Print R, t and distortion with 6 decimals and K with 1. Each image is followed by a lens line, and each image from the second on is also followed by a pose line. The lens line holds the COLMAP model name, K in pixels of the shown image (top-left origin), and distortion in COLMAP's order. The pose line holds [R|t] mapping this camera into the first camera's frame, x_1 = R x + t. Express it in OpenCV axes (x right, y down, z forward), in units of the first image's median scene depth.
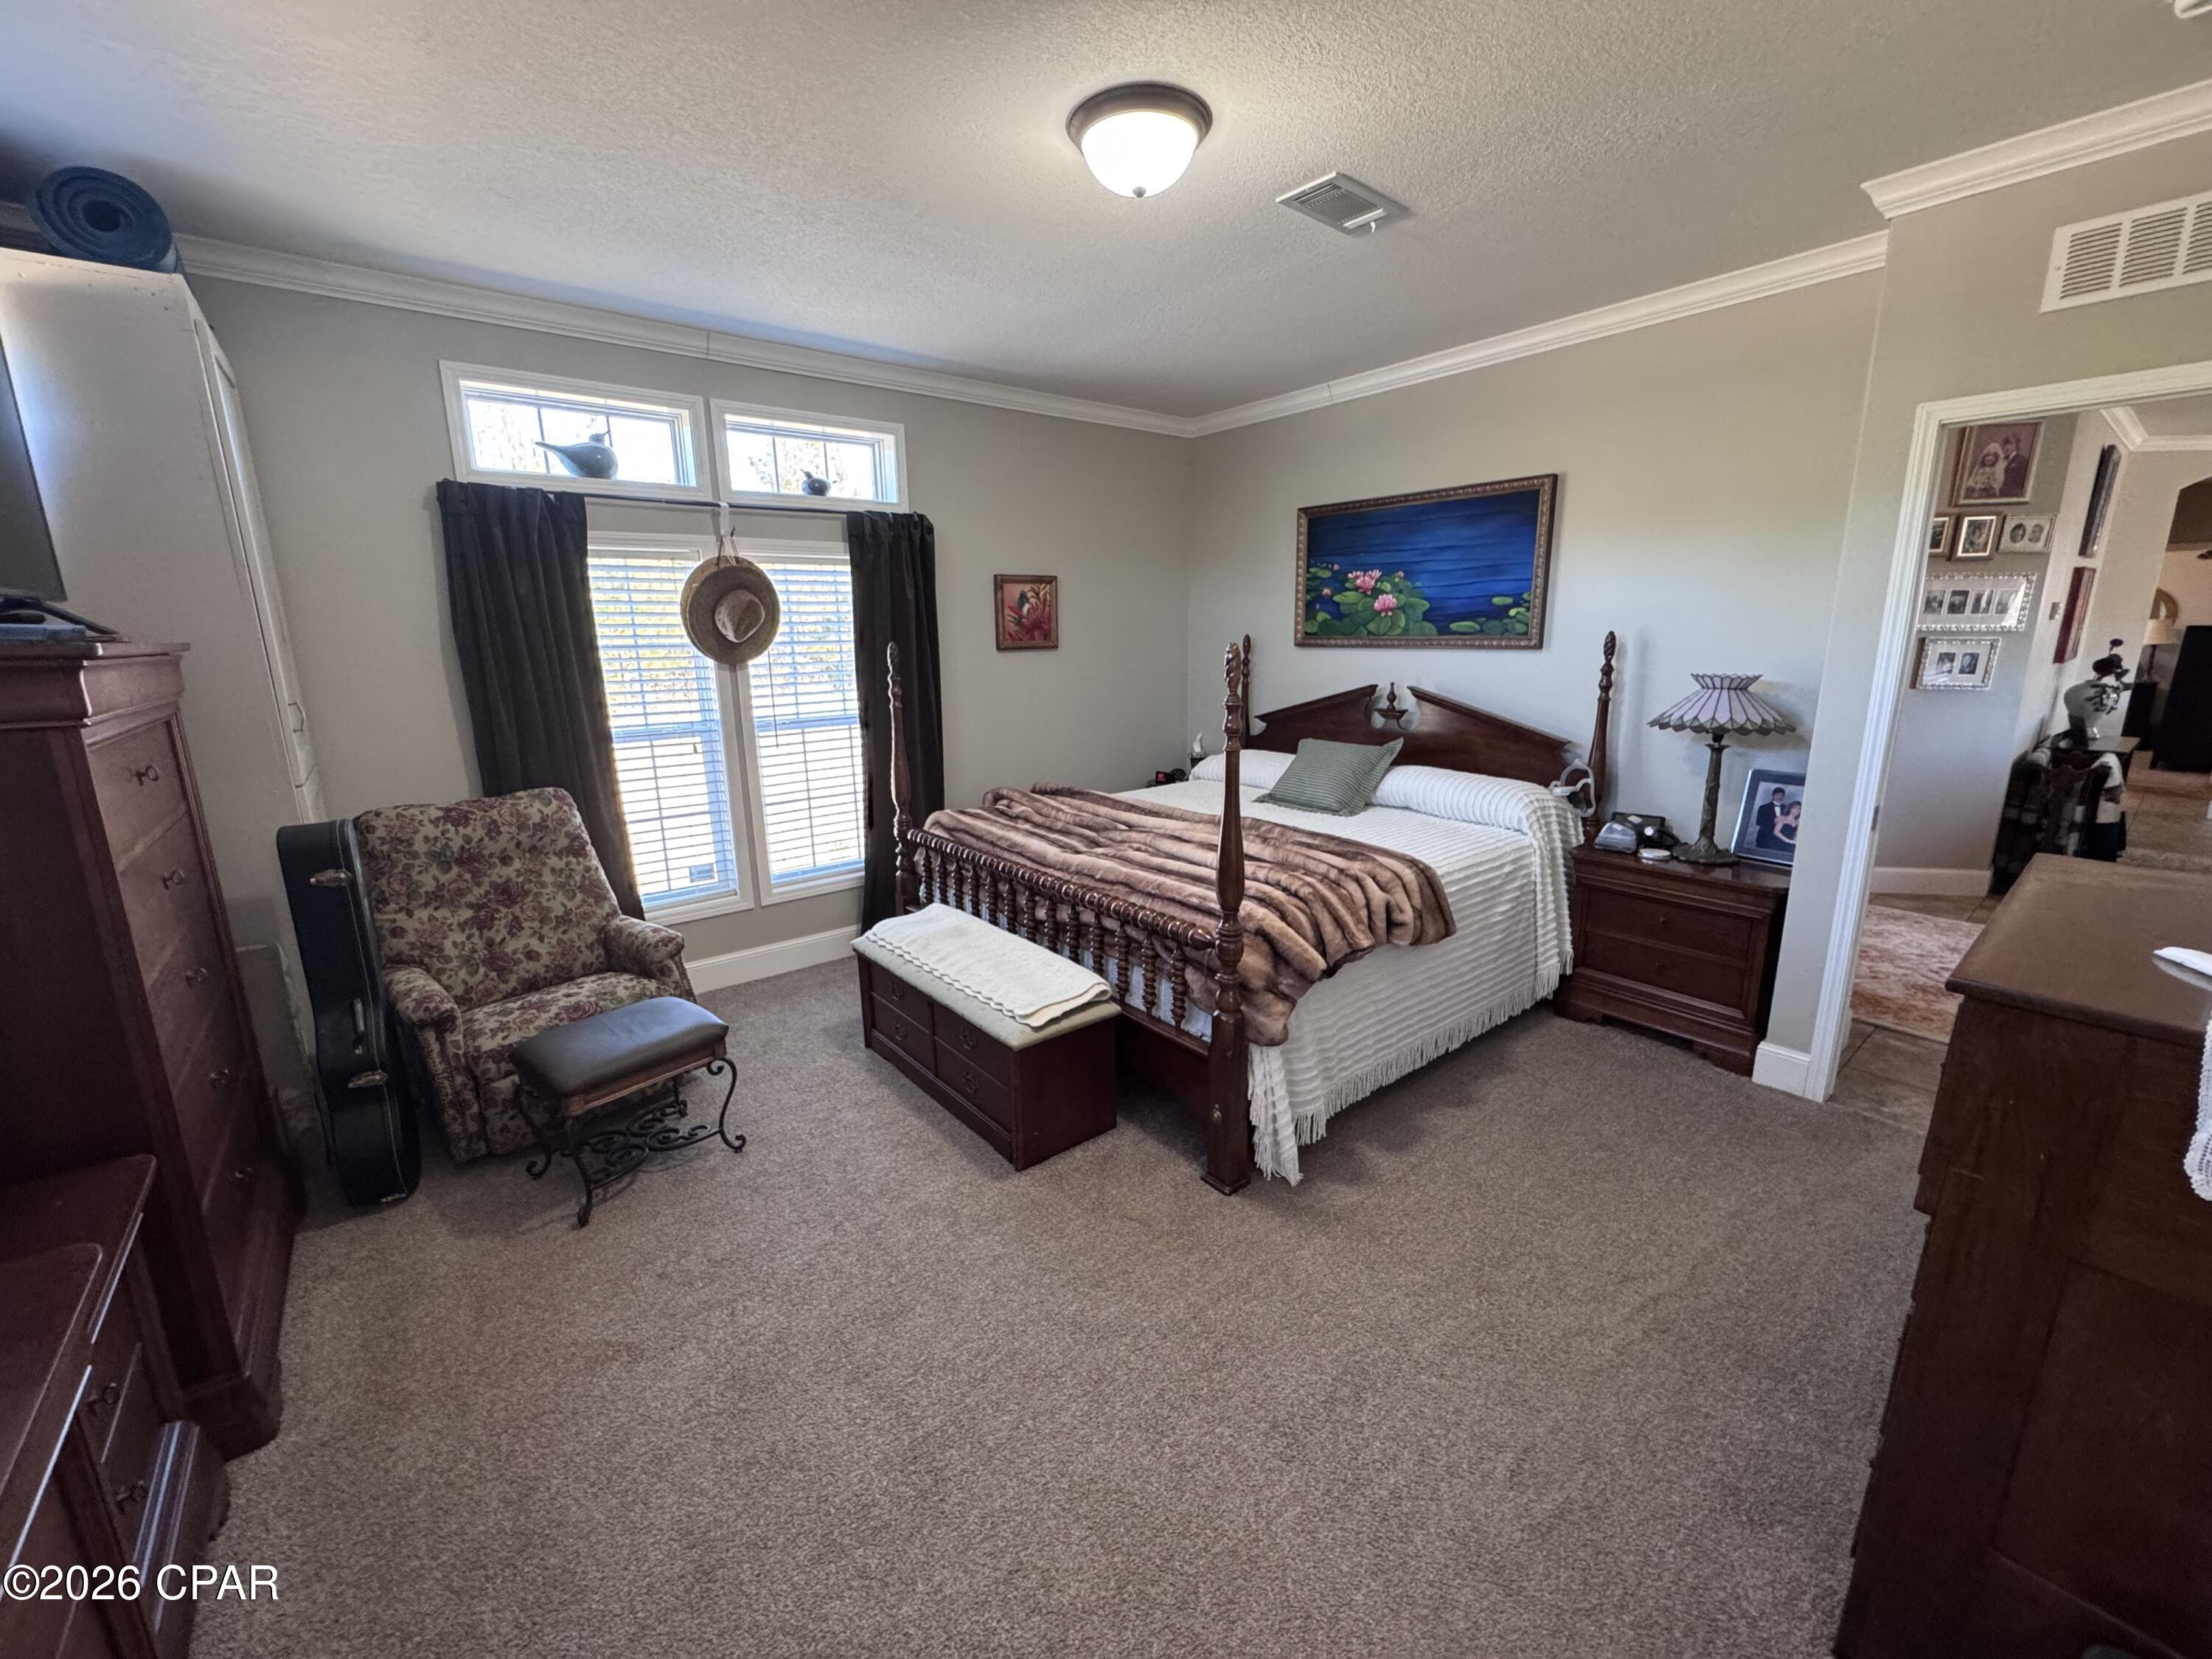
lens RADIAL K [[883.6, 0, 1103.6], [0, 883.6, 824.7], [0, 0, 1]] dist [0.002317, 0.000058]
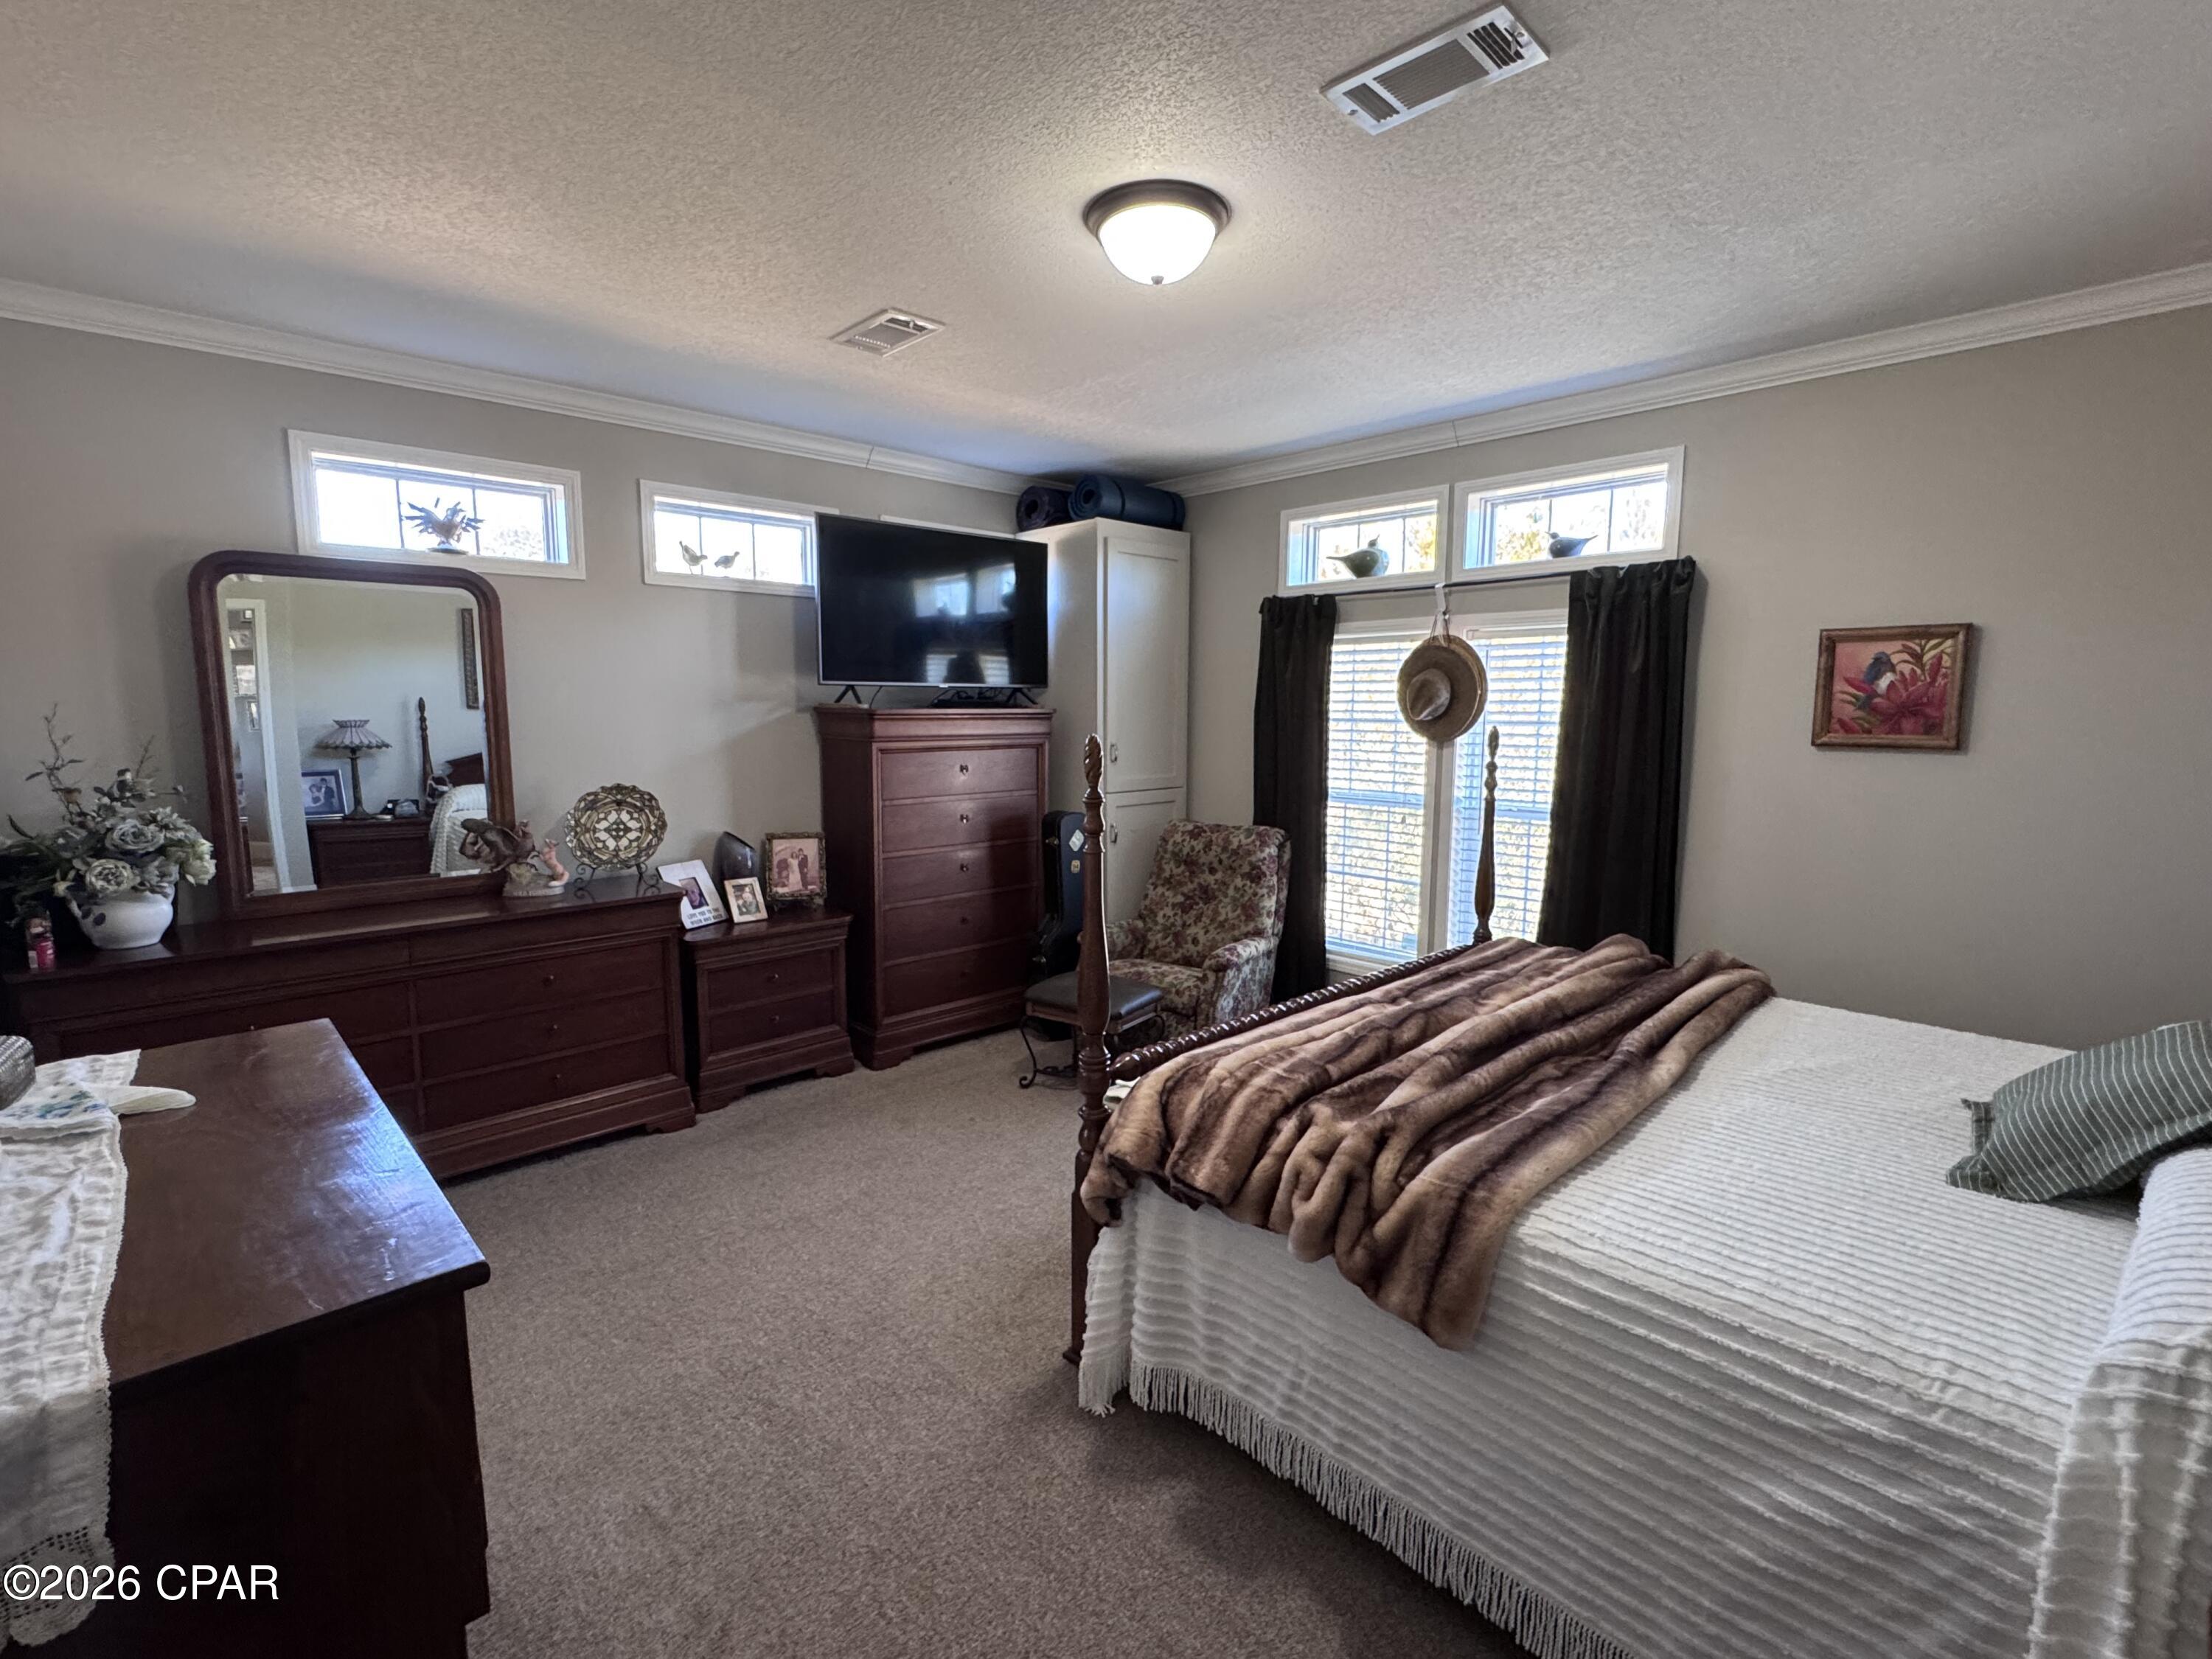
lens RADIAL K [[1024.3, 0, 1103.8], [0, 1024.3, 828.4], [0, 0, 1]] dist [-0.002538, 0.000554]
pose [[0.075513, 0.135149, -0.987944, 0.714613], [-0.225069, 0.967514, 0.115151, -0.138281], [0.971412, 0.213661, 0.103477, 0.551494]]
